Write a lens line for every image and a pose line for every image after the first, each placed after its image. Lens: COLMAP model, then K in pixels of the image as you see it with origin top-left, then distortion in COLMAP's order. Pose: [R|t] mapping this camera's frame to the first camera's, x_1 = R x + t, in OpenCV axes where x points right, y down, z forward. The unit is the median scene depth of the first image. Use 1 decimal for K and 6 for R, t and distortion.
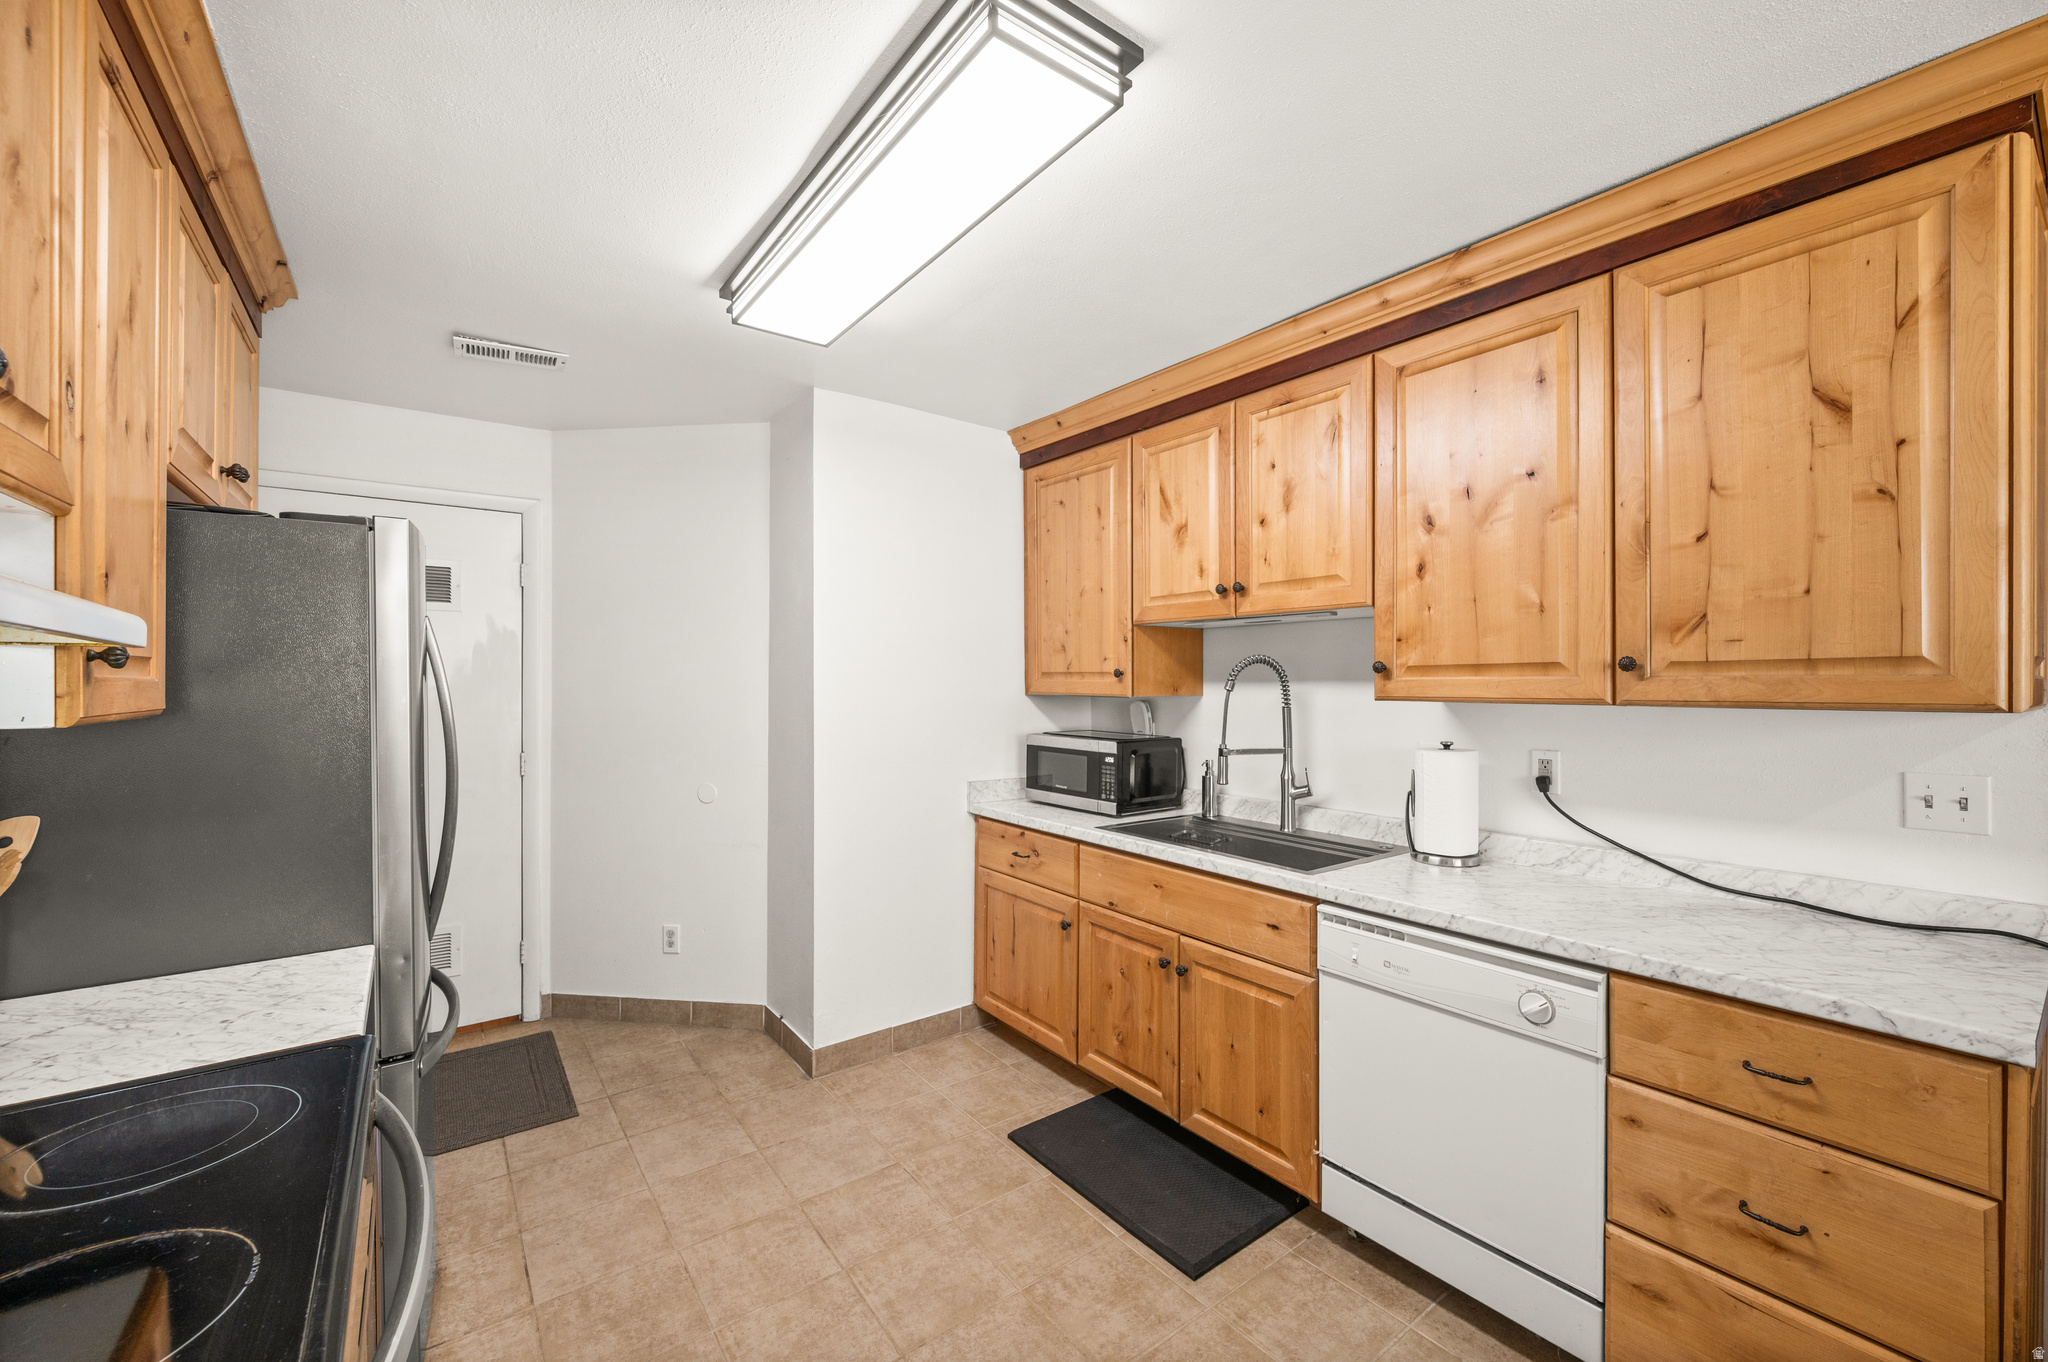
lens RADIAL K [[822.3, 0, 1024.0], [0, 822.3, 681.0], [0, 0, 1]] dist [0.000771, -0.000181]
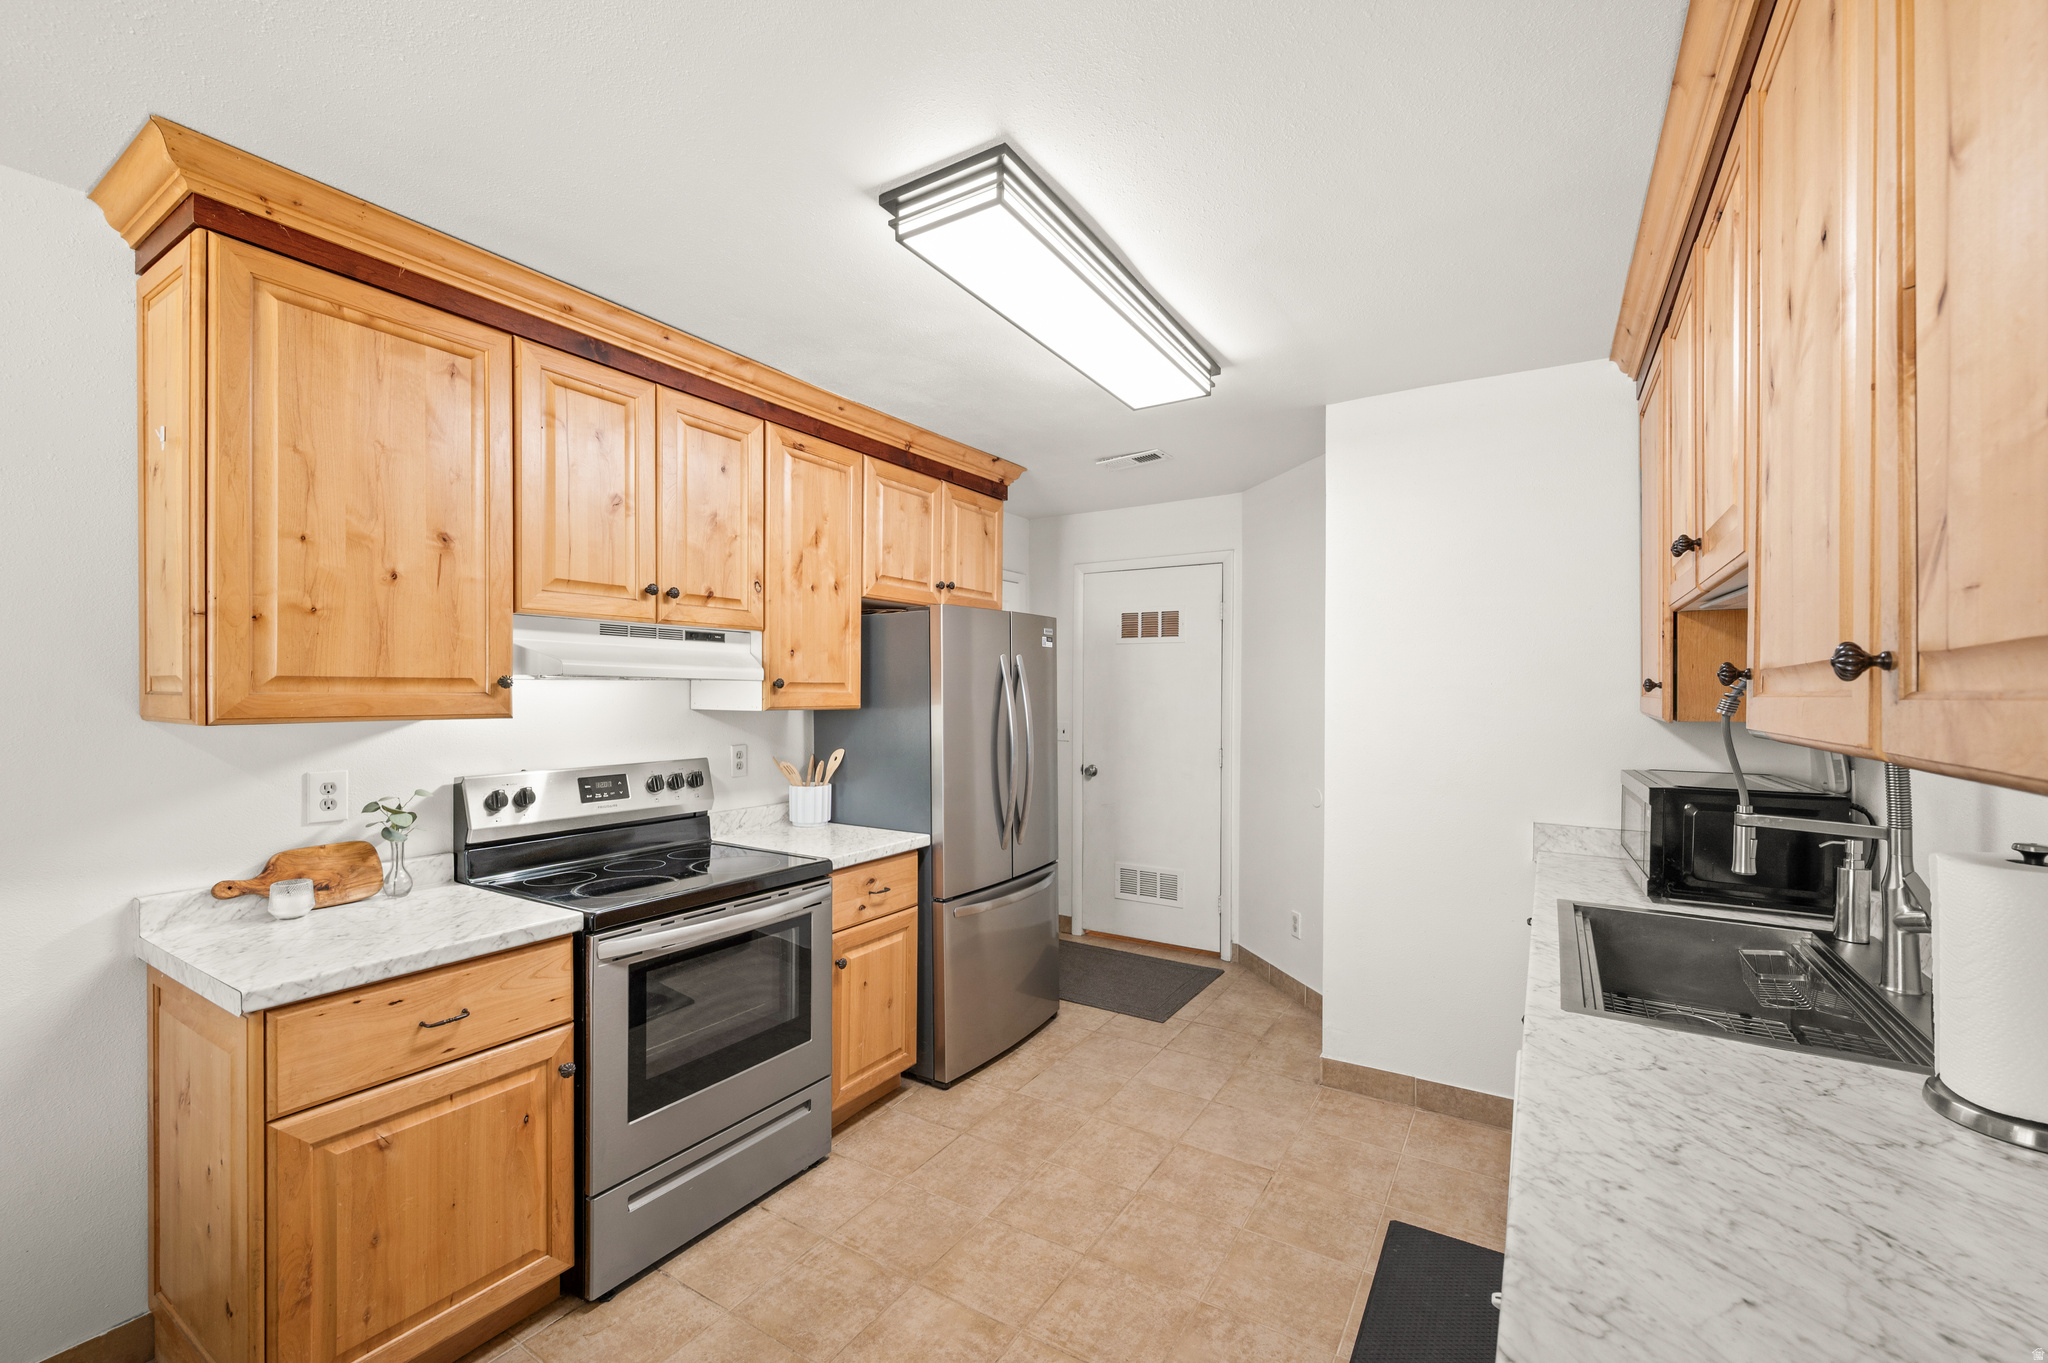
lens RADIAL K [[835.0, 0, 1021.2], [0, 835.0, 692.5], [0, 0, 1]] dist [0.003201, 0.000144]
pose [[0.358914, 0.003115, -0.933366, 0.665416], [-0.002831, 0.999993, 0.002249, -0.004320], [0.933366, 0.001835, 0.358920, 0.325644]]
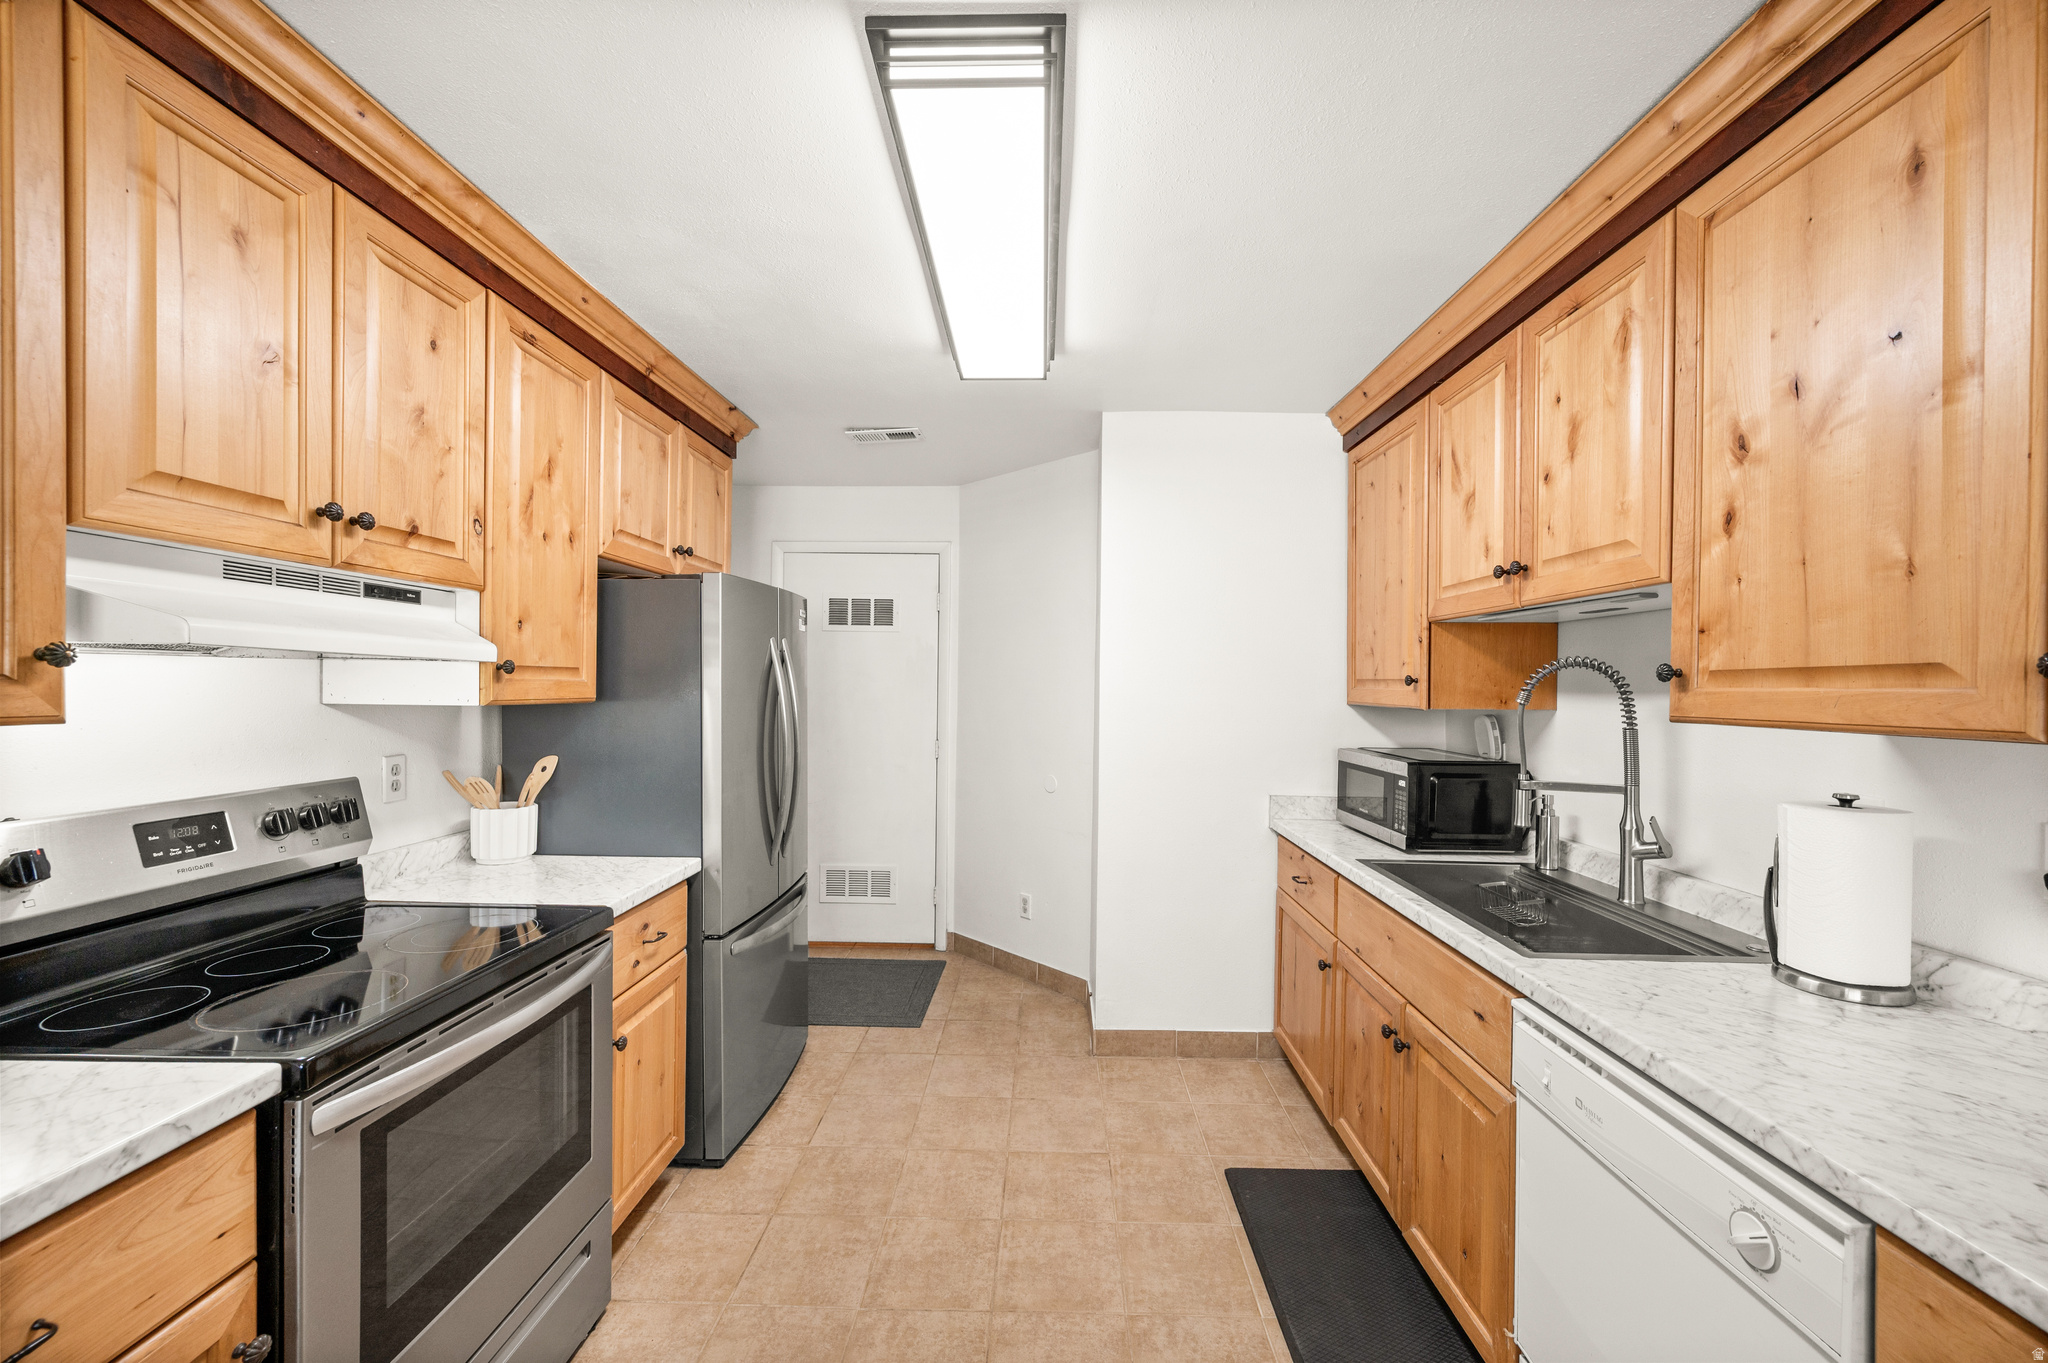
lens RADIAL K [[802.6, 0, 1024.3], [0, 802.6, 688.1], [0, 0, 1]] dist [-0.002006, 0.000153]
pose [[0.784735, 0.010989, -0.619733, 0.366572], [-0.010467, 0.999935, 0.004477, -0.001410], [0.619742, 0.002974, 0.784800, 0.137274]]
